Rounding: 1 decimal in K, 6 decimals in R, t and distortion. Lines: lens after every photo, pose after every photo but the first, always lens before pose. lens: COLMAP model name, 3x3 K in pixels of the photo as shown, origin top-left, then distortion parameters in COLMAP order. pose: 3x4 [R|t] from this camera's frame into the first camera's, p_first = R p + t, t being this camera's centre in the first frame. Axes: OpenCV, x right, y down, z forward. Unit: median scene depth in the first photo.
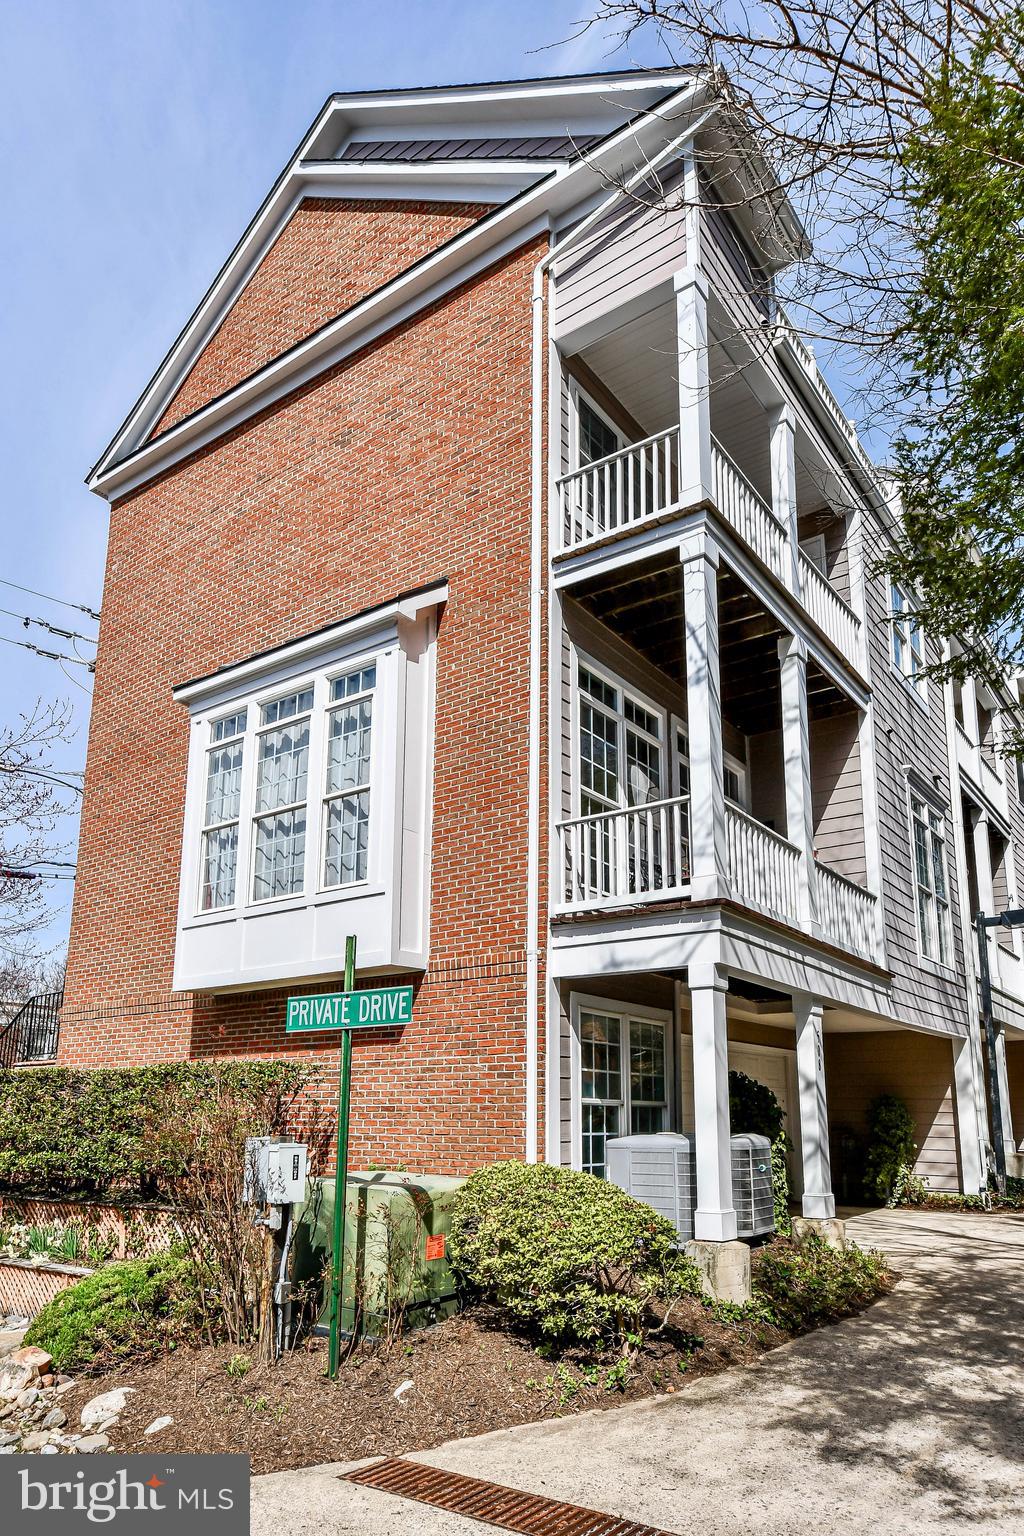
lens RADIAL K [[921.5, 0, 512.8], [0, 921.5, 737.2], [0, 0, 1]] dist [0.001173, 0.001328]
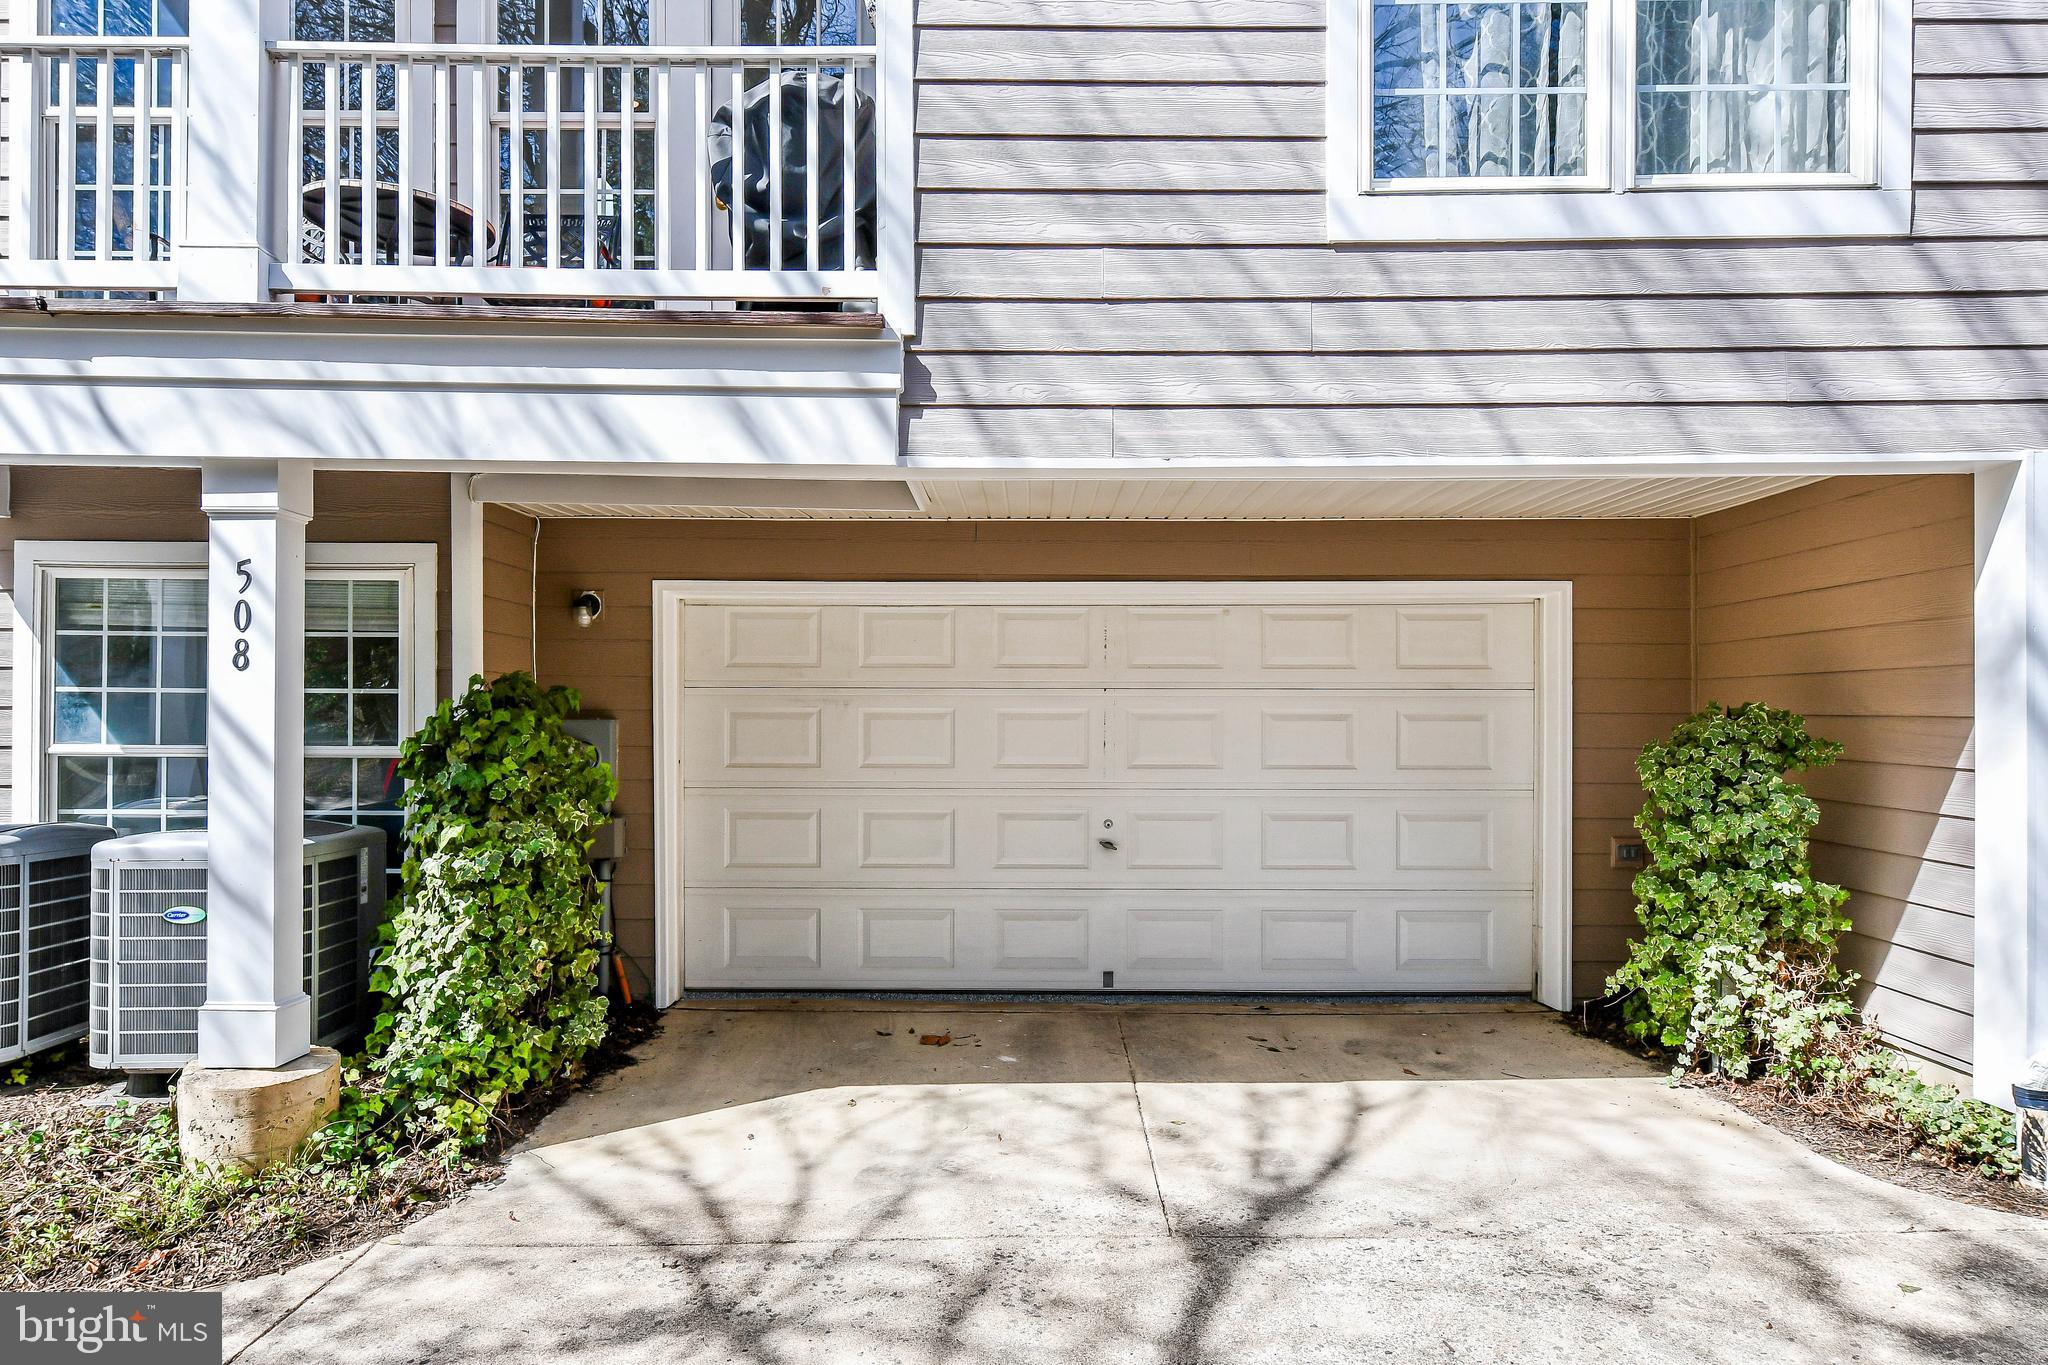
lens RADIAL K [[1228.6, 0, 1024.0], [0, 1228.6, 682.5], [0, 0, 1]] dist [0.001173, 0.001328]
pose [[0.583922, 0.002431, -0.811806, 0.824261], [0.312775, 0.922121, 0.227737, 0.333113], [0.749137, -0.386894, 0.537687, 0.932548]]
